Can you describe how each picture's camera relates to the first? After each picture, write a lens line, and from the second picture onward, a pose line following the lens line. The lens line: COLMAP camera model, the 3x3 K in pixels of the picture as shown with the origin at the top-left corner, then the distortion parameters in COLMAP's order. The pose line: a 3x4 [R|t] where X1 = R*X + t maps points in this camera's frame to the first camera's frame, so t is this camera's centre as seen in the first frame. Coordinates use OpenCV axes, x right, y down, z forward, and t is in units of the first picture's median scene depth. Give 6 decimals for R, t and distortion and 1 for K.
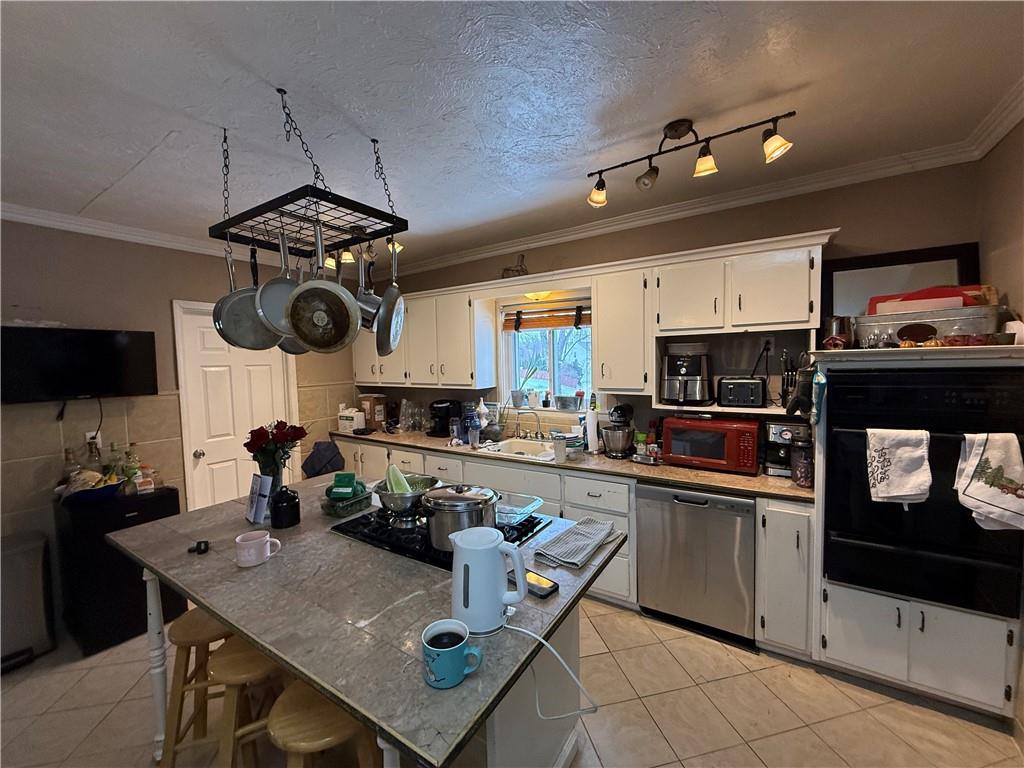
lens RADIAL K [[408.2, 0, 512.0], [0, 408.2, 384.0], [0, 0, 1]] dist [-0.001060, -0.000051]
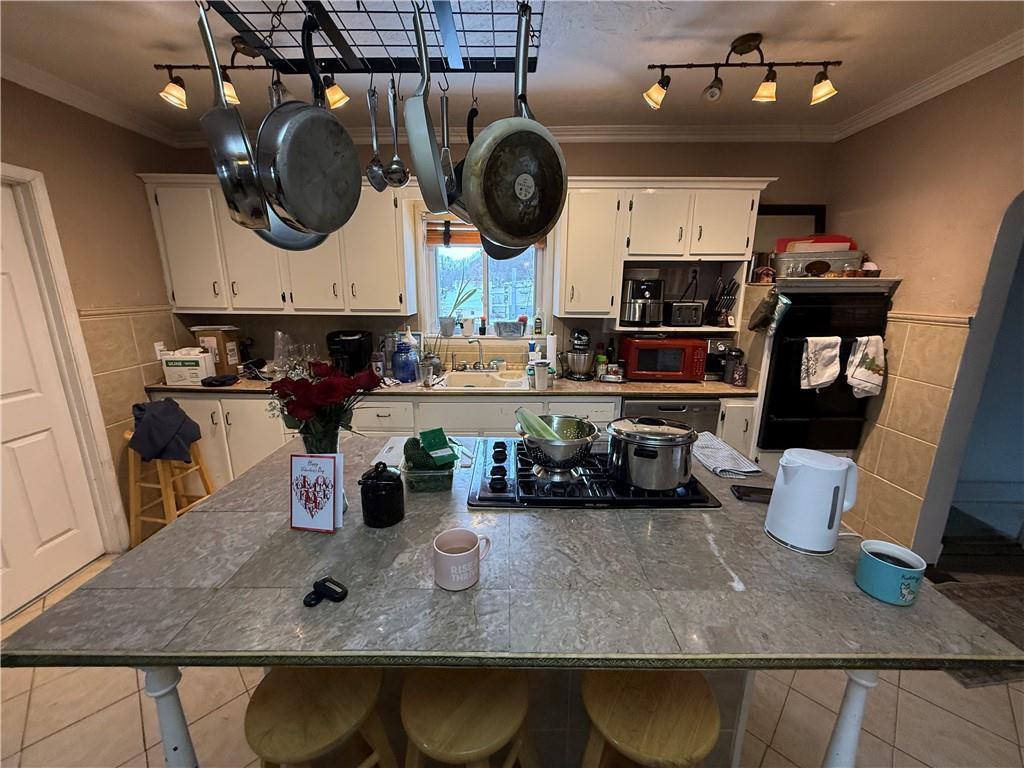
lens RADIAL K [[408.2, 0, 512.0], [0, 408.2, 384.0], [0, 0, 1]] dist [-0.001060, -0.000051]
pose [[0.841575, -0.097147, 0.531333, -0.484866], [0.008679, 0.985998, 0.166529, 0.018549], [-0.540071, -0.135535, 0.830634, 0.258656]]
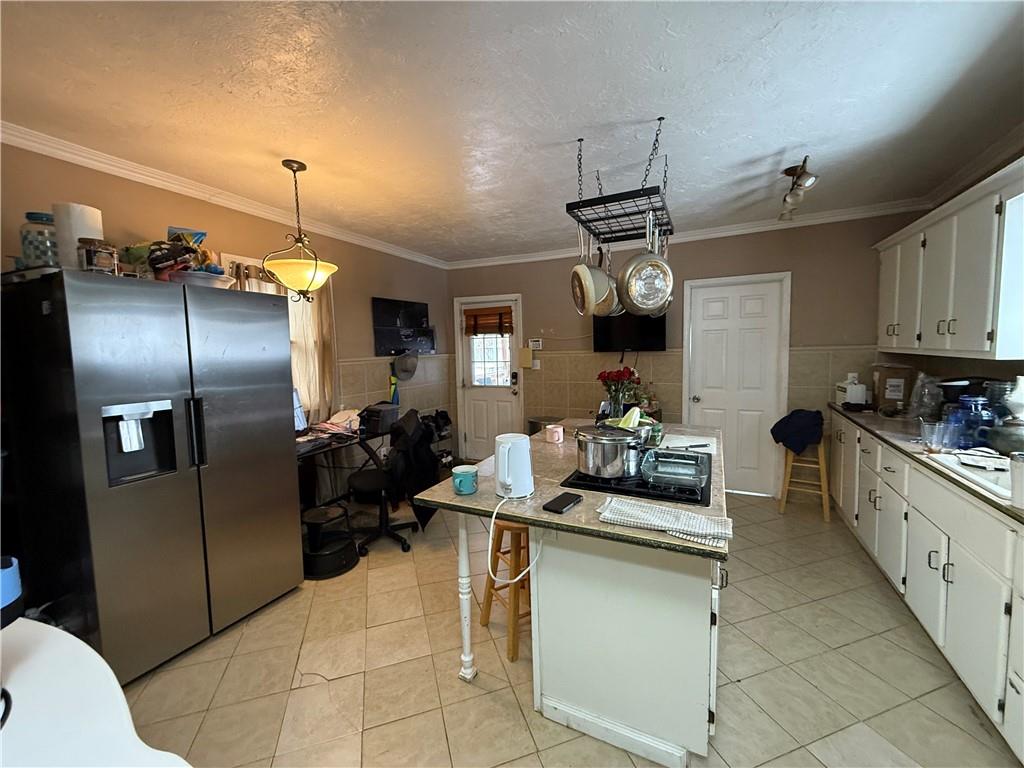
lens RADIAL K [[408.2, 0, 512.0], [0, 408.2, 384.0], [0, 0, 1]] dist [-0.001060, -0.000051]
pose [[0.107770, 0.106549, -0.988450, 0.554334], [-0.033540, 0.994064, 0.103497, 0.013814], [0.993610, 0.021999, 0.110704, 0.352786]]
